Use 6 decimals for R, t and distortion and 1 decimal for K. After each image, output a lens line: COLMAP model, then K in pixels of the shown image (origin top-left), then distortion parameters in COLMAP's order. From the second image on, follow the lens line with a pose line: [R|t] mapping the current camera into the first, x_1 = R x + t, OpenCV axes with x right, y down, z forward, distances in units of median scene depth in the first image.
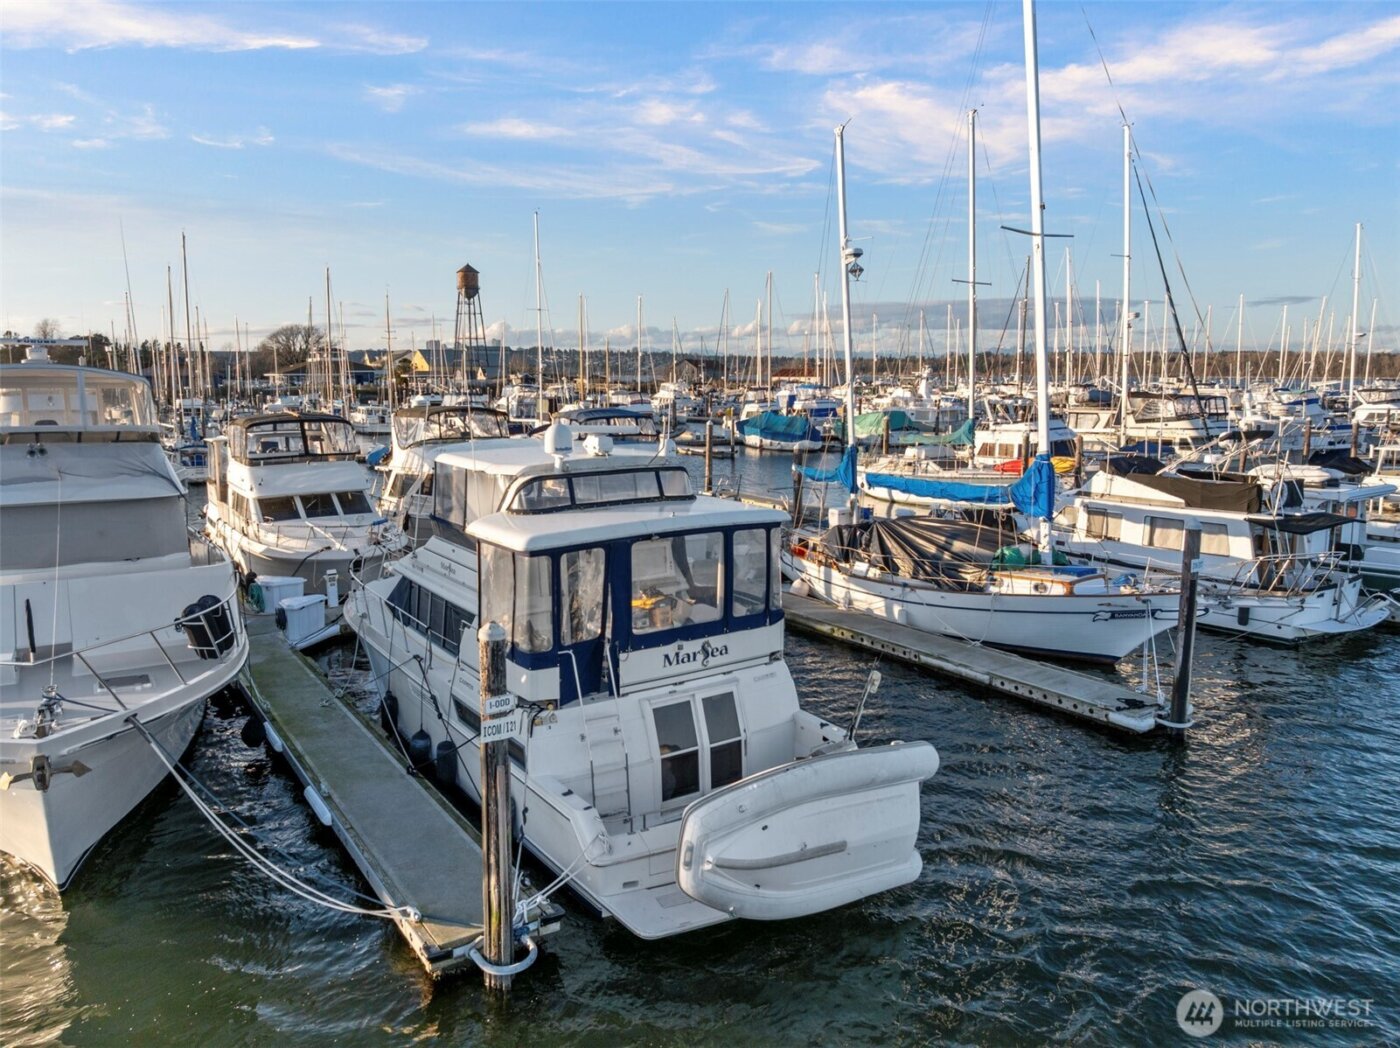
lens RADIAL K [[982.9, 0, 705.0], [0, 982.9, 518.5], [0, 0, 1]] dist [-0.036718, -0.000870]
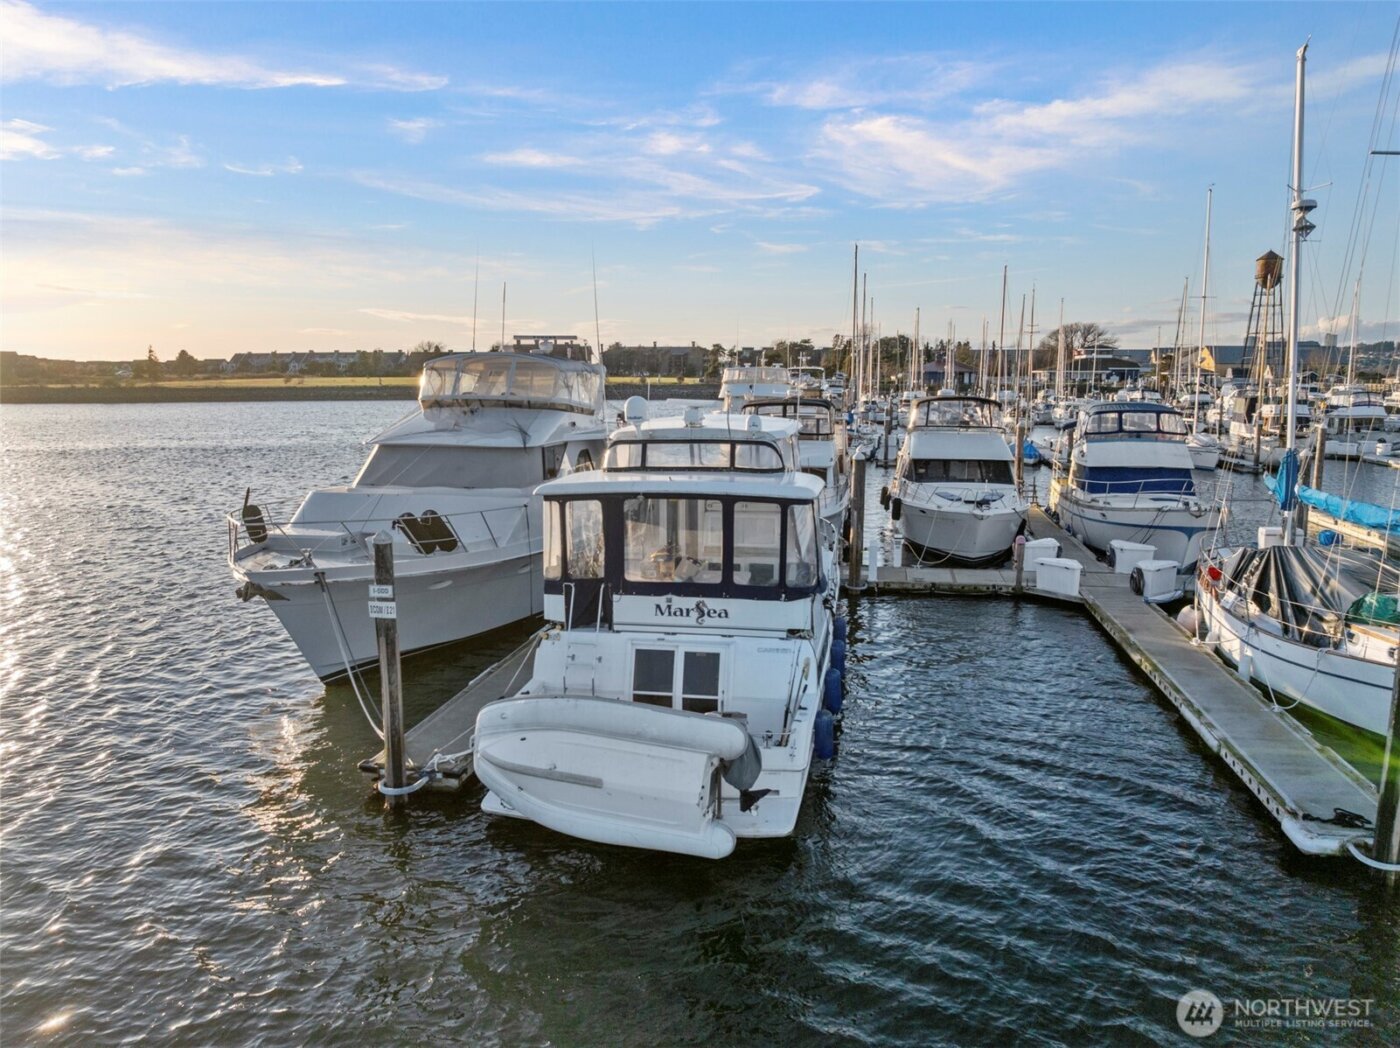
lens RADIAL K [[982.9, 0, 705.0], [0, 982.9, 518.5], [0, 0, 1]] dist [-0.036718, -0.000870]
pose [[0.713787, 0.101481, -0.692971, 0.500208], [-0.100308, 0.994059, 0.042251, -0.006829], [0.693142, 0.039352, 0.719726, 0.154457]]
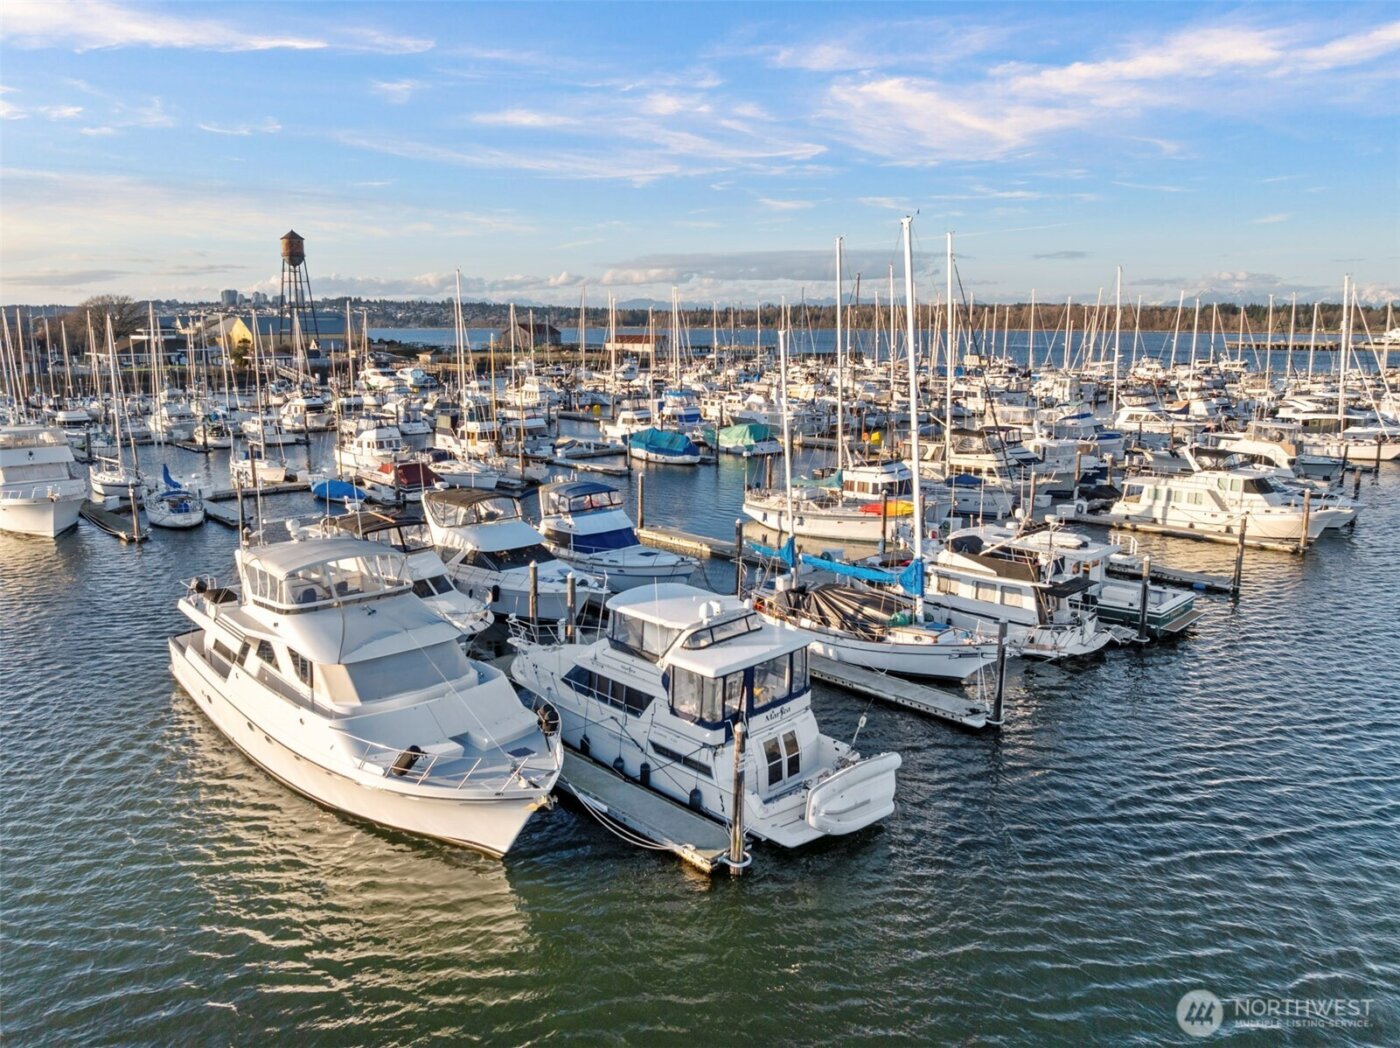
lens RADIAL K [[982.9, 0, 705.0], [0, 982.9, 518.5], [0, 0, 1]] dist [-0.036718, -0.000870]
pose [[0.983777, -0.032226, 0.176479, -0.341990], [0.023536, 0.998415, 0.051119, -0.253323], [-0.177847, -0.046136, 0.982976, -0.649955]]
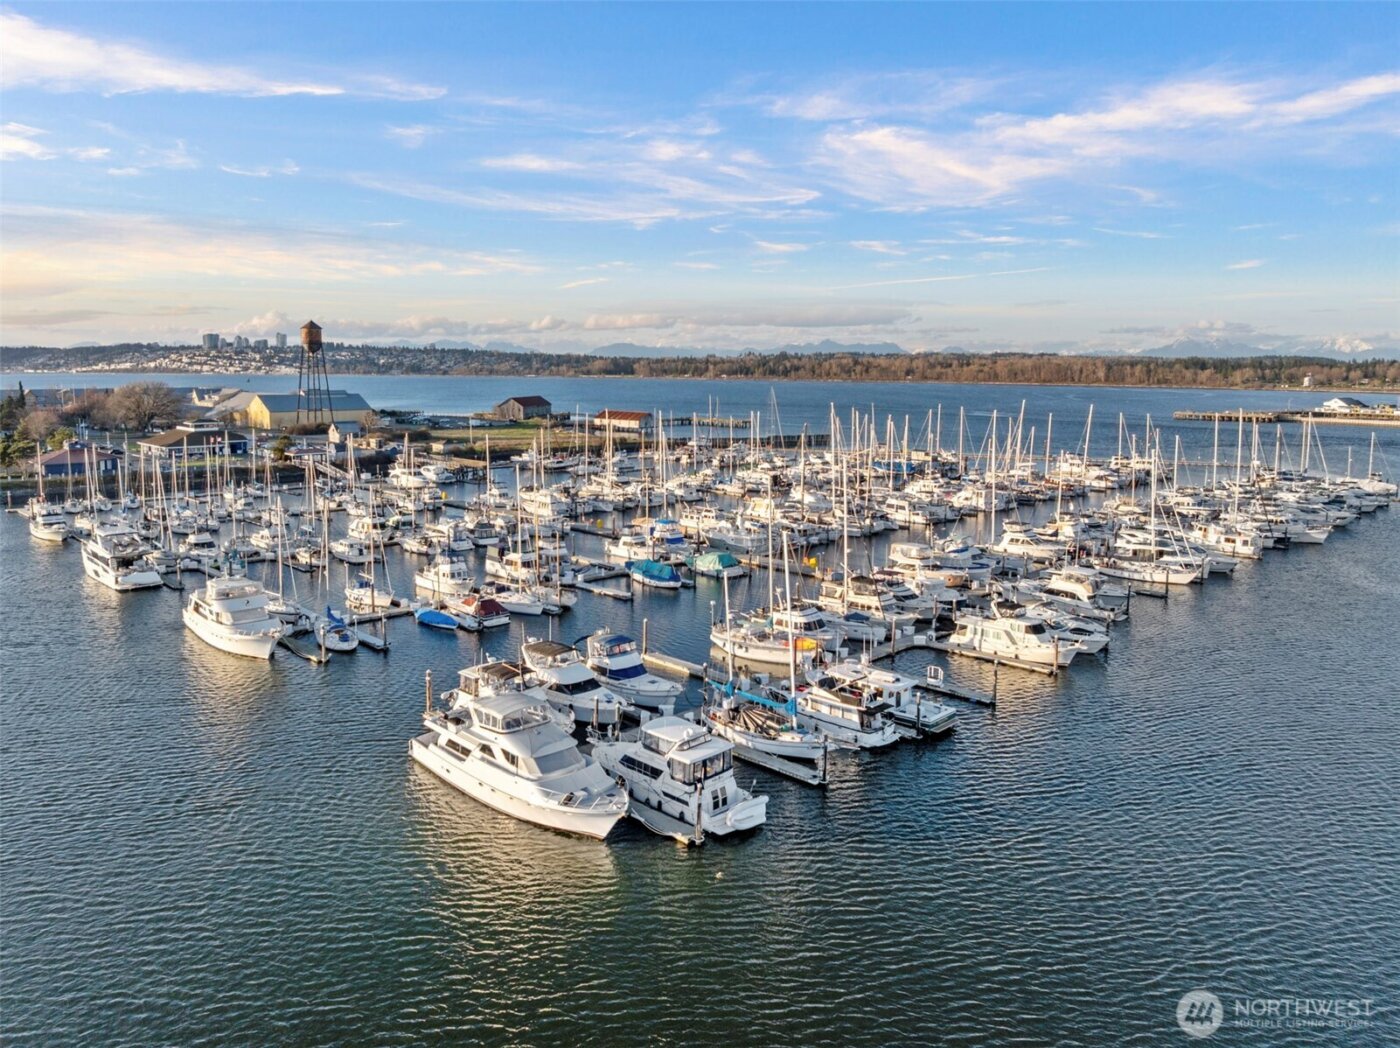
lens RADIAL K [[987.5, 0, 700.0], [0, 987.5, 524.0], [0, 0, 1]] dist [-0.027211, -0.004935]
pose [[0.981088, -0.020074, 0.192520, -0.662419], [0.018091, 0.999764, 0.012055, -0.774663], [-0.192717, -0.008344, 0.981219, -2.451747]]
